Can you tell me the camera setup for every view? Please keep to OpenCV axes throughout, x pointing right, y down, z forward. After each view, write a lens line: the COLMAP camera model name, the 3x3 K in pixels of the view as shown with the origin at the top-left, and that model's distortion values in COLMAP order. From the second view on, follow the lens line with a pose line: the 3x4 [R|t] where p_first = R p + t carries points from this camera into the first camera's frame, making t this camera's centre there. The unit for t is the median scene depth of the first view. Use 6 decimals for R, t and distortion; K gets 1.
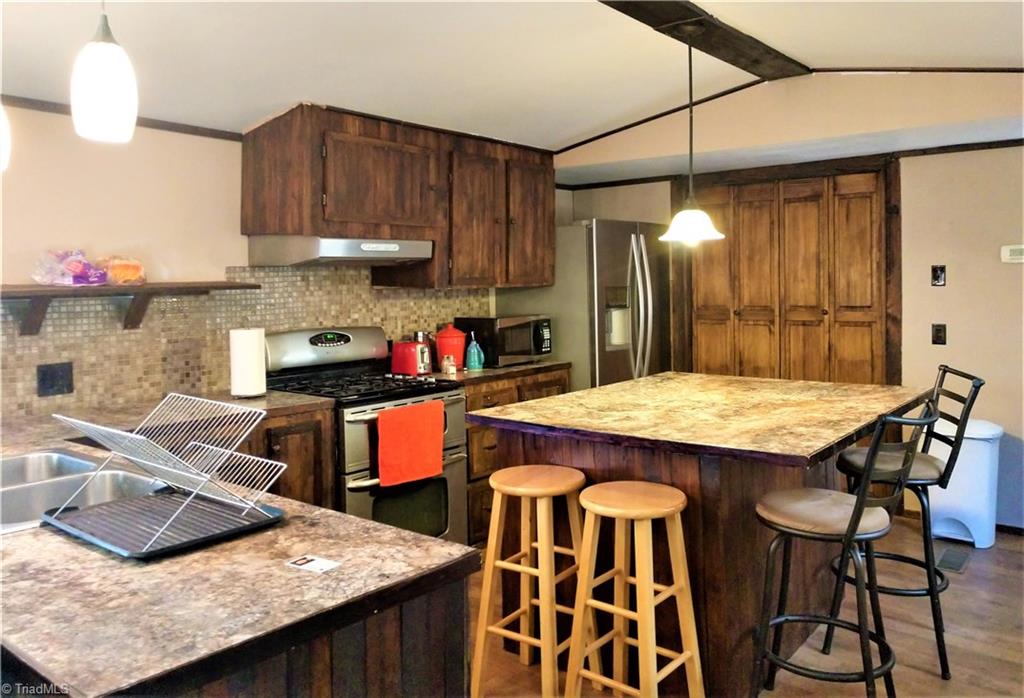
lens RADIAL K [[796.7, 0, 511.6], [0, 796.7, 340.7], [0, 0, 1]] dist [0.000240, 0.003372]
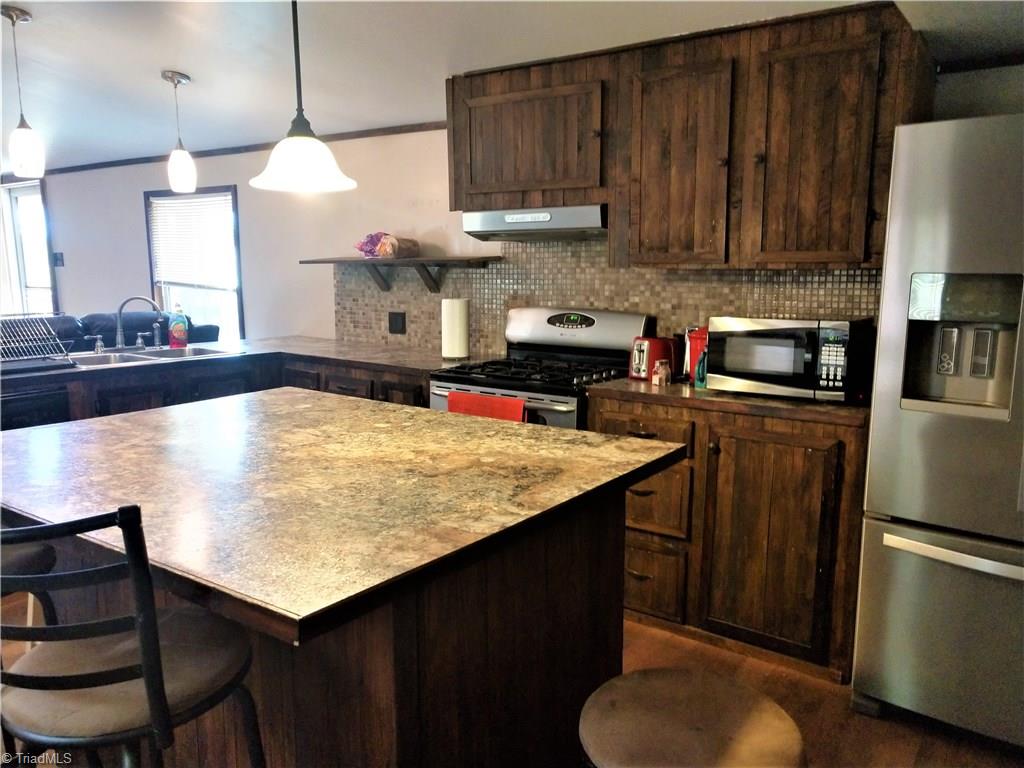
lens RADIAL K [[756.1, 0, 513.2], [0, 756.1, 395.8], [0, 0, 1]] dist [0.007244, -0.002042]
pose [[0.075167, 0.181649, -0.980486, 0.658163], [-0.086300, 0.980764, 0.175084, -0.065383], [0.993430, 0.071456, 0.089397, 0.876018]]
